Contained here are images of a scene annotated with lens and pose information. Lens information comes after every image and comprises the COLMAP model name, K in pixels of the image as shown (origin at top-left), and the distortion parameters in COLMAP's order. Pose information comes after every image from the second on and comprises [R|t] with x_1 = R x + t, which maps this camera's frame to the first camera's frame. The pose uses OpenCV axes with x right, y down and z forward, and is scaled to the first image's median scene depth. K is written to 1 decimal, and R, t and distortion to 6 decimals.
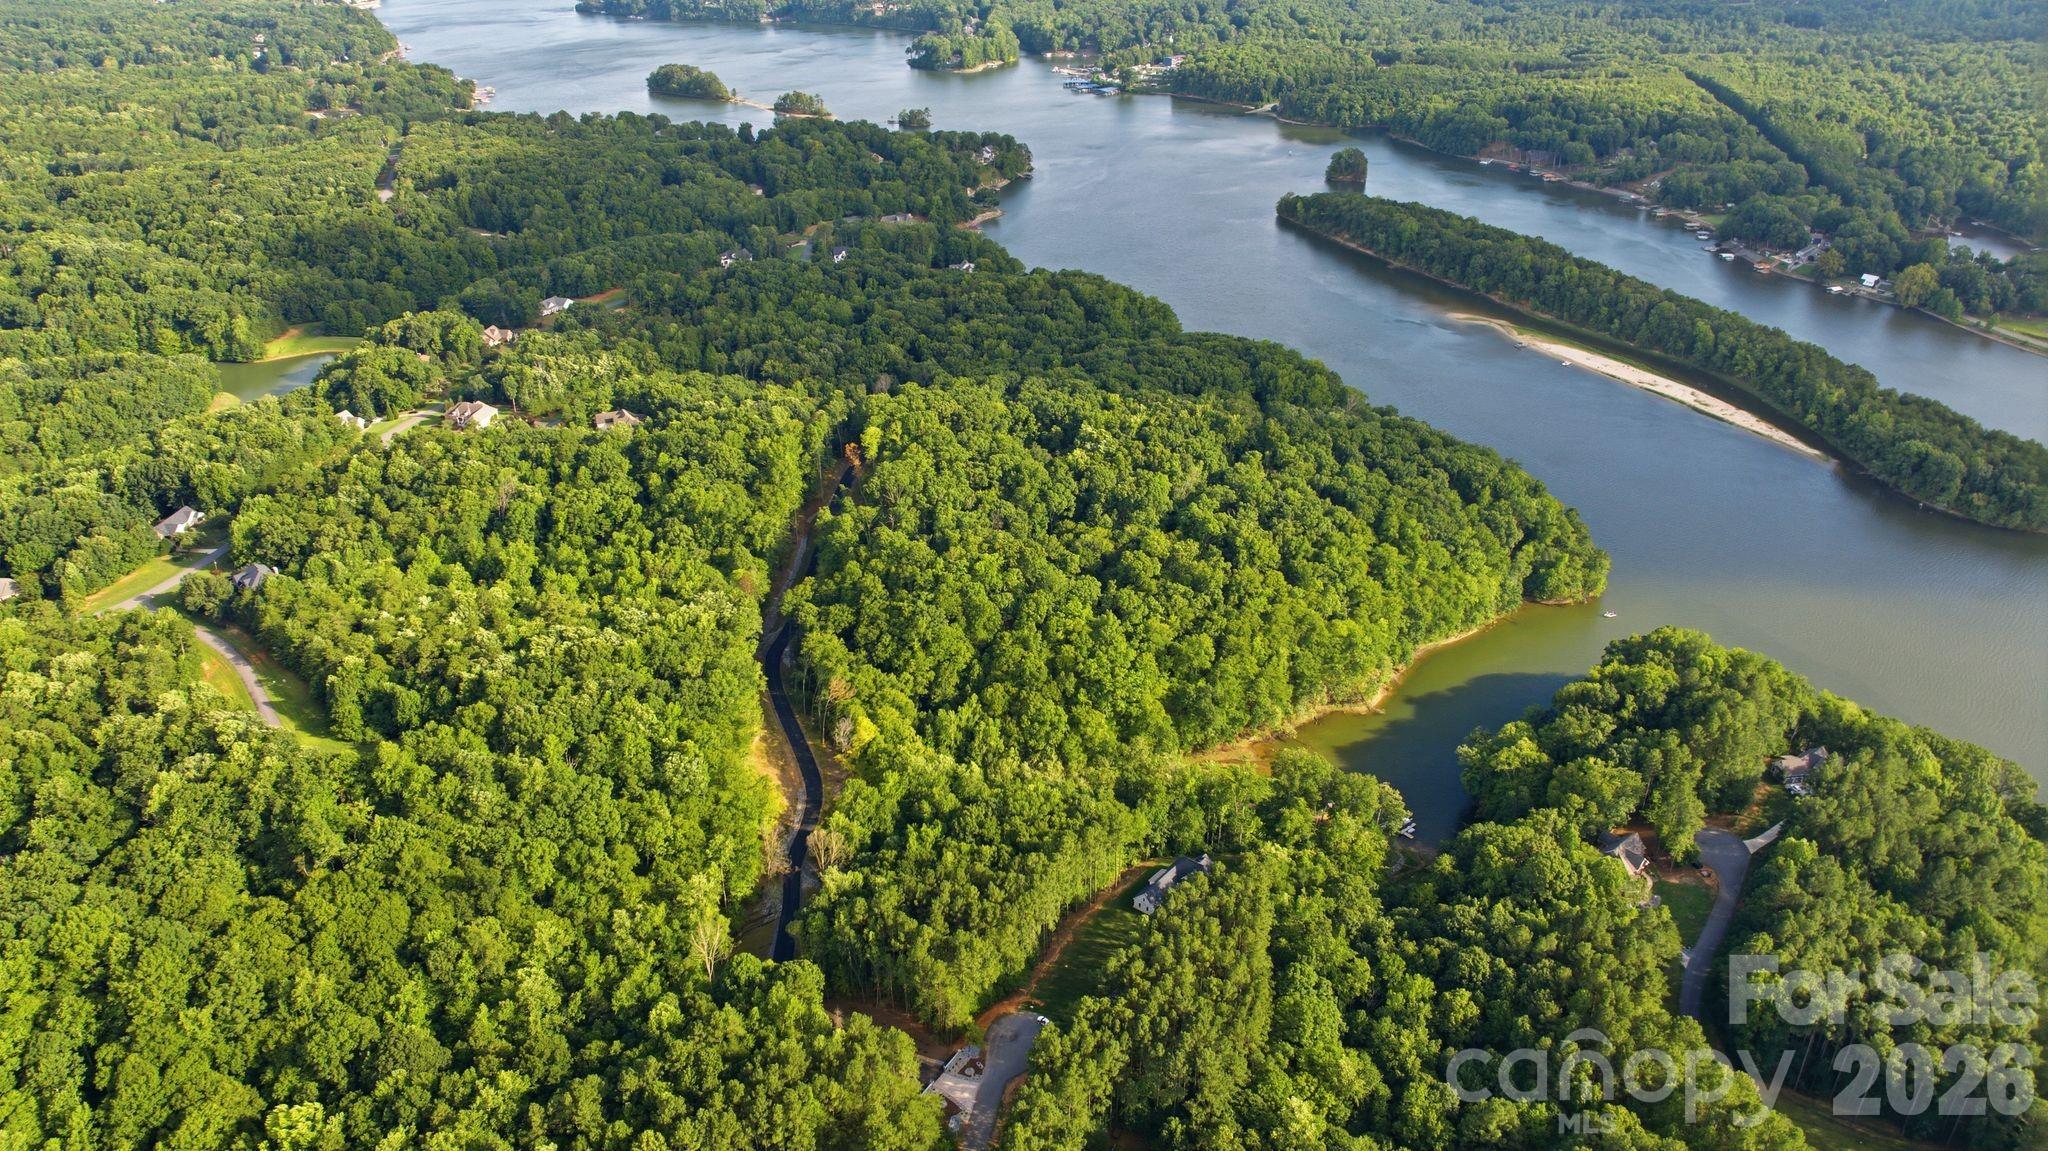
lens RADIAL K [[1443.4, 0, 1024.0], [0, 1443.4, 575.5], [0, 0, 1]] dist [-0.022733, 0.055798]
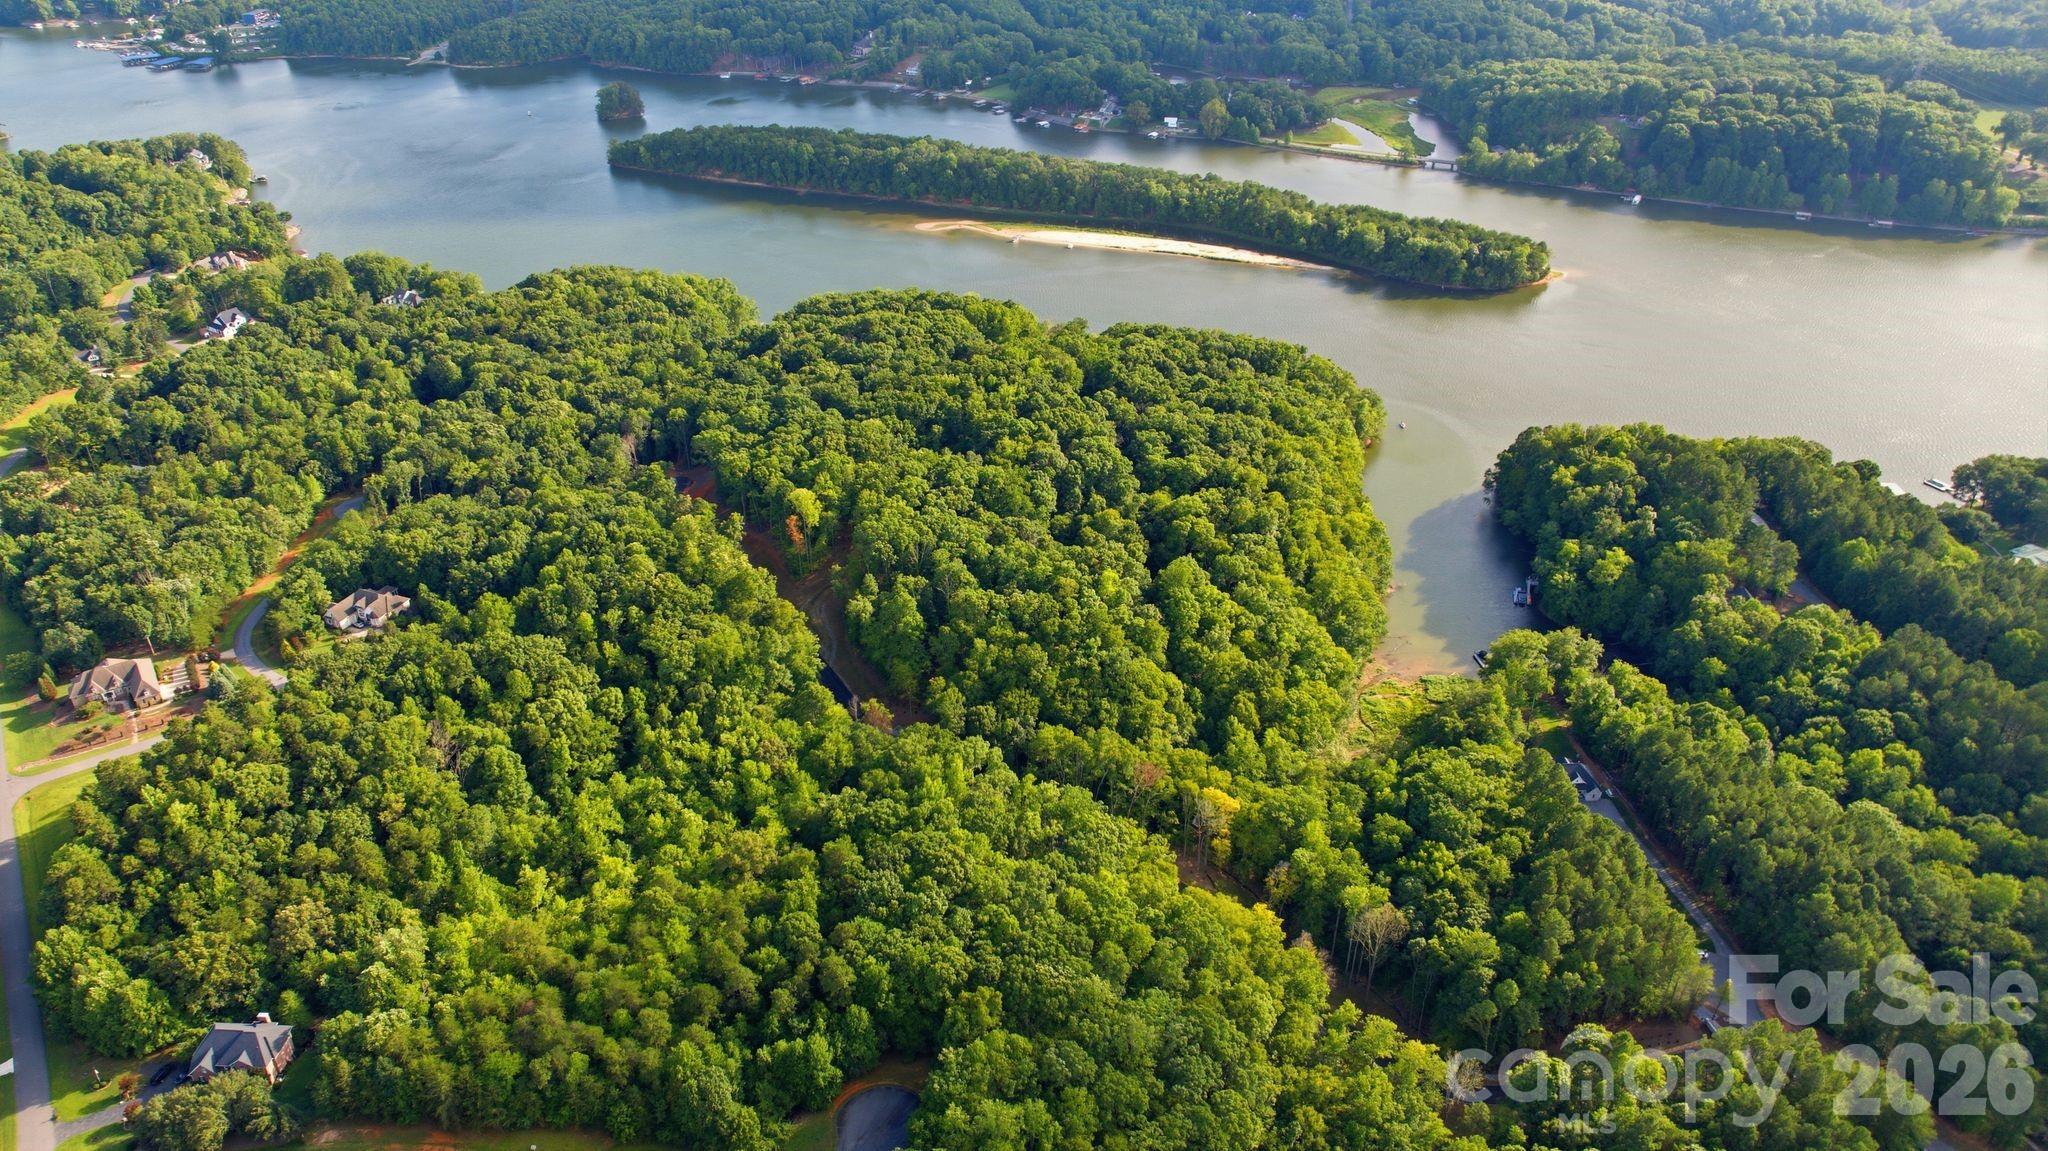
lens RADIAL K [[1443.4, 0, 1024.0], [0, 1443.4, 575.5], [0, 0, 1]] dist [-0.022733, 0.055798]
pose [[0.732940, -0.355440, 0.580053, -0.501945], [0.321779, 0.932373, 0.164739, -0.152311], [-0.599381, 0.065905, 0.797746, 0.272518]]
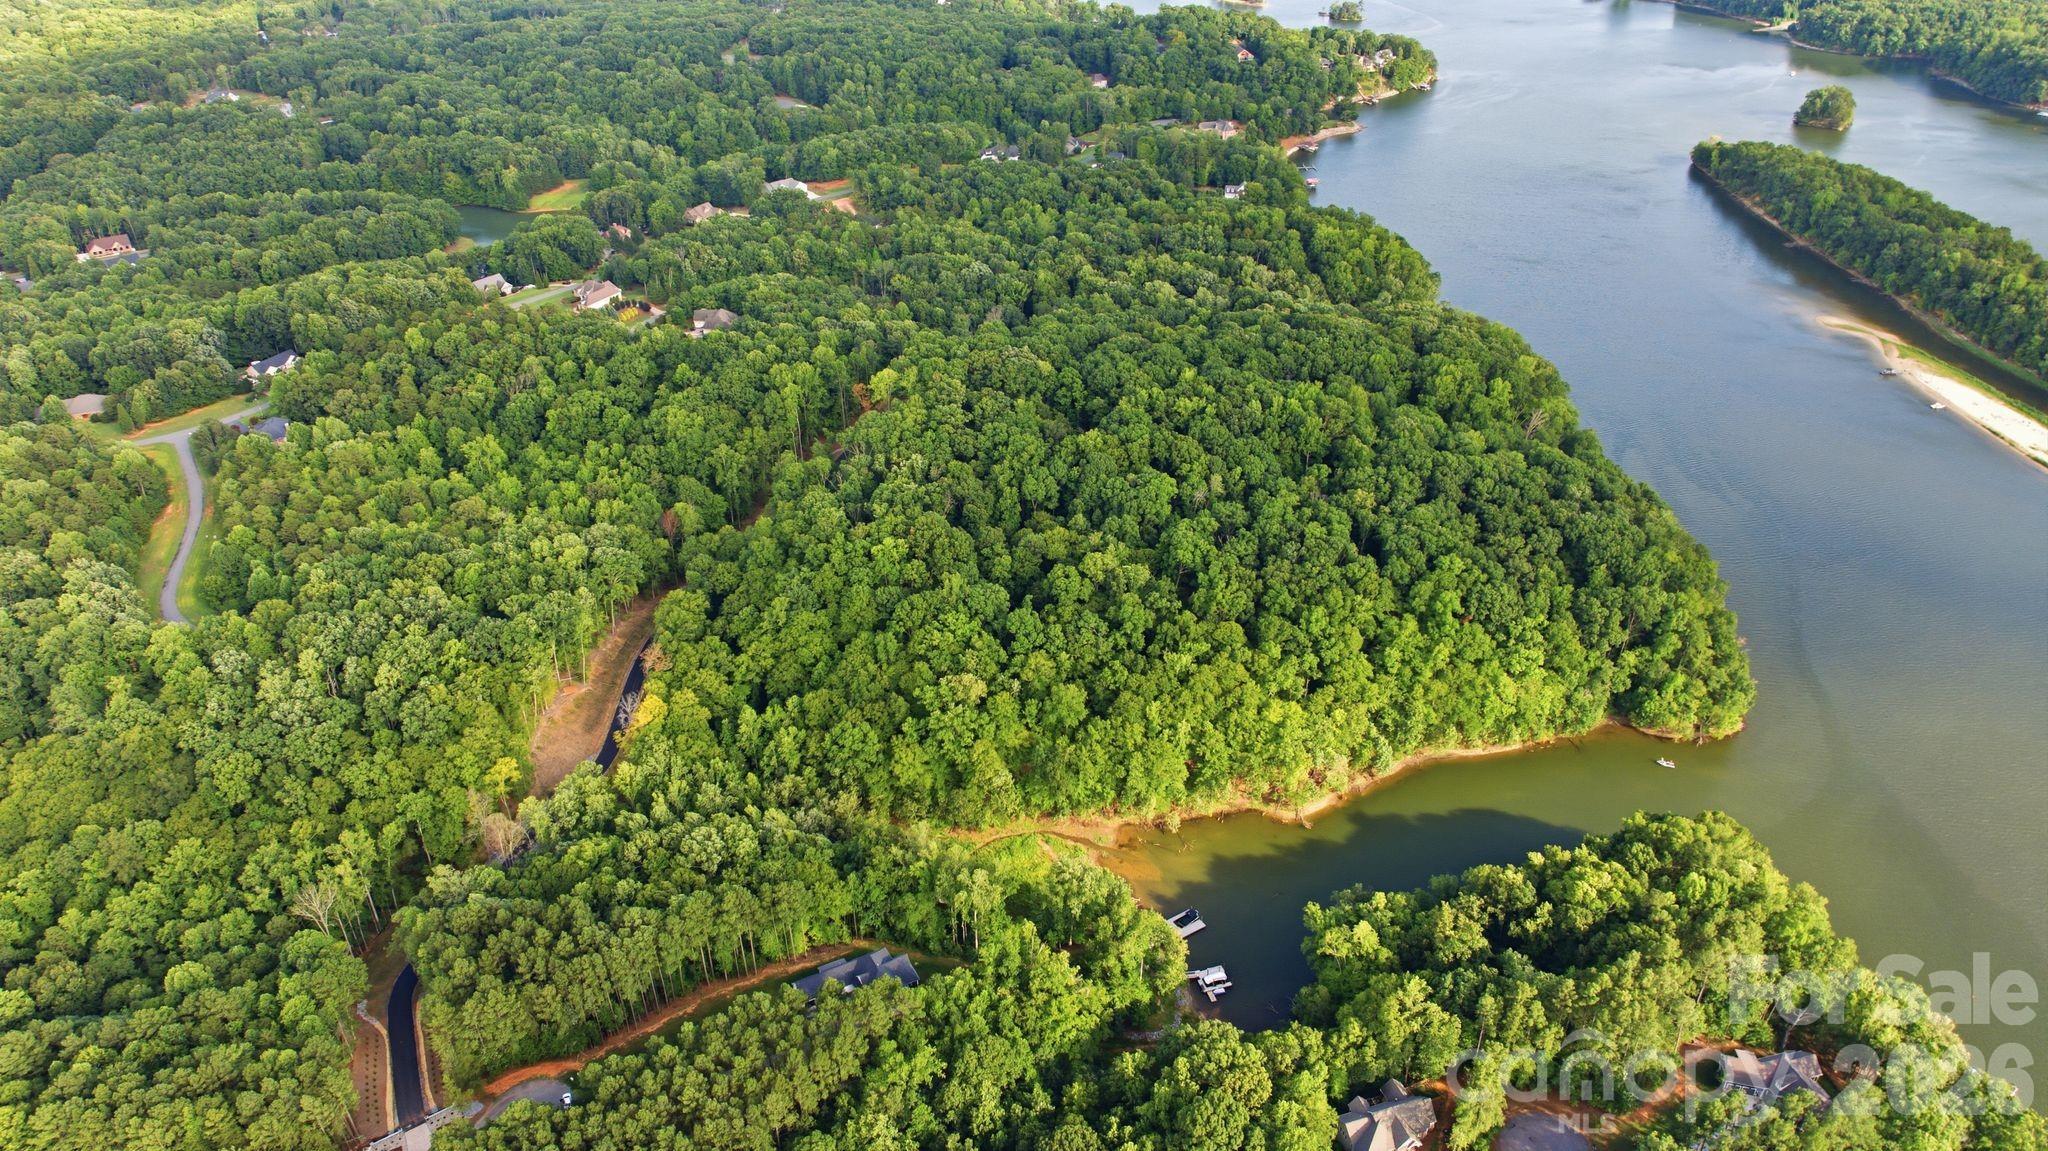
lens RADIAL K [[1443.5, 0, 1024.0], [0, 1443.5, 575.5], [0, 0, 1]] dist [-0.047448, 0.071022]
pose [[0.918108, 0.197374, -0.343687, 0.306165], [-0.169582, 0.979419, 0.109452, -0.088383], [0.358216, -0.042206, 0.932684, 0.181702]]
